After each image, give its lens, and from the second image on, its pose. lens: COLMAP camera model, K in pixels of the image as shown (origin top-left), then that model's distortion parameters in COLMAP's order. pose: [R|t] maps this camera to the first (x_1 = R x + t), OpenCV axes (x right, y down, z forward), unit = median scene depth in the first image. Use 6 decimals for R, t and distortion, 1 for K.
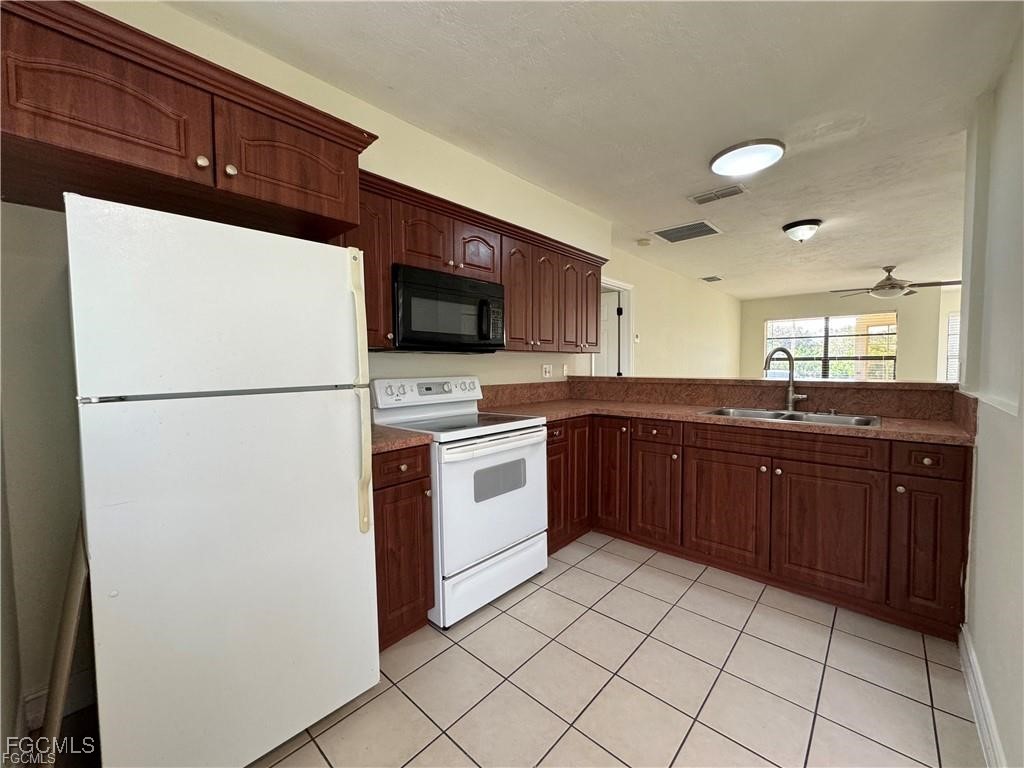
lens RADIAL K [[409.4, 0, 512.9], [0, 409.4, 382.0], [0, 0, 1]] dist [-0.002128, 0.001415]
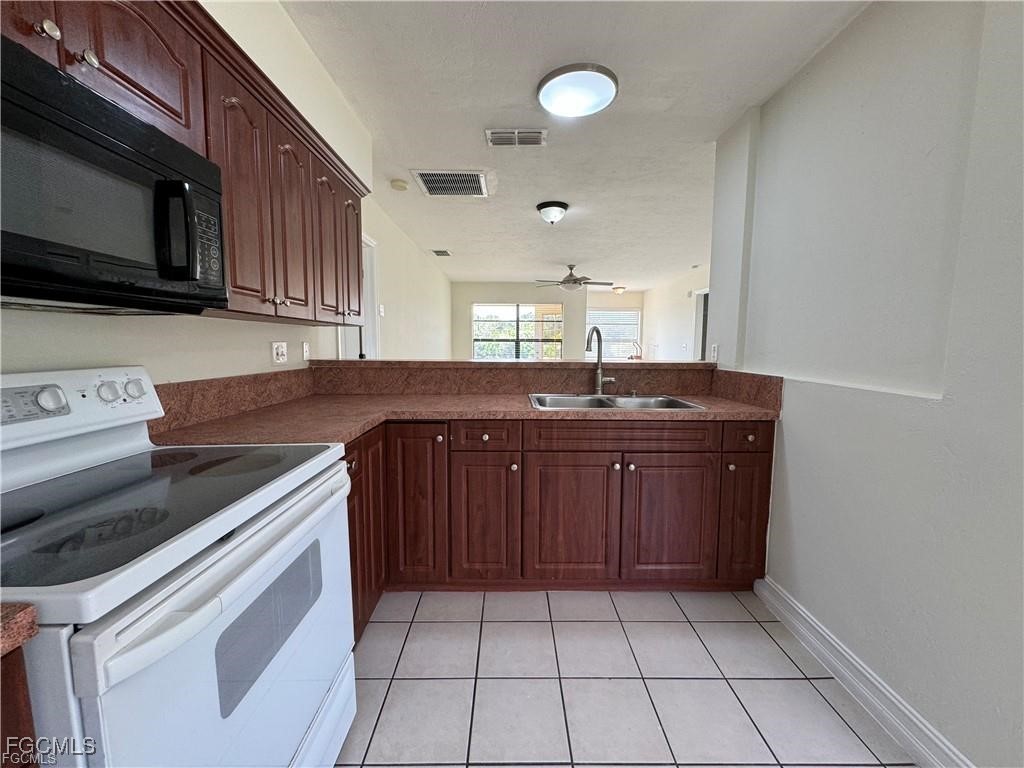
lens RADIAL K [[409.4, 0, 512.9], [0, 409.4, 383.2], [0, 0, 1]] dist [-0.002128, 0.001415]
pose [[0.734115, -0.054645, 0.676822, -0.099391], [0.019461, 0.998040, 0.059472, -0.015141], [-0.678746, -0.030488, 0.733740, 0.427168]]
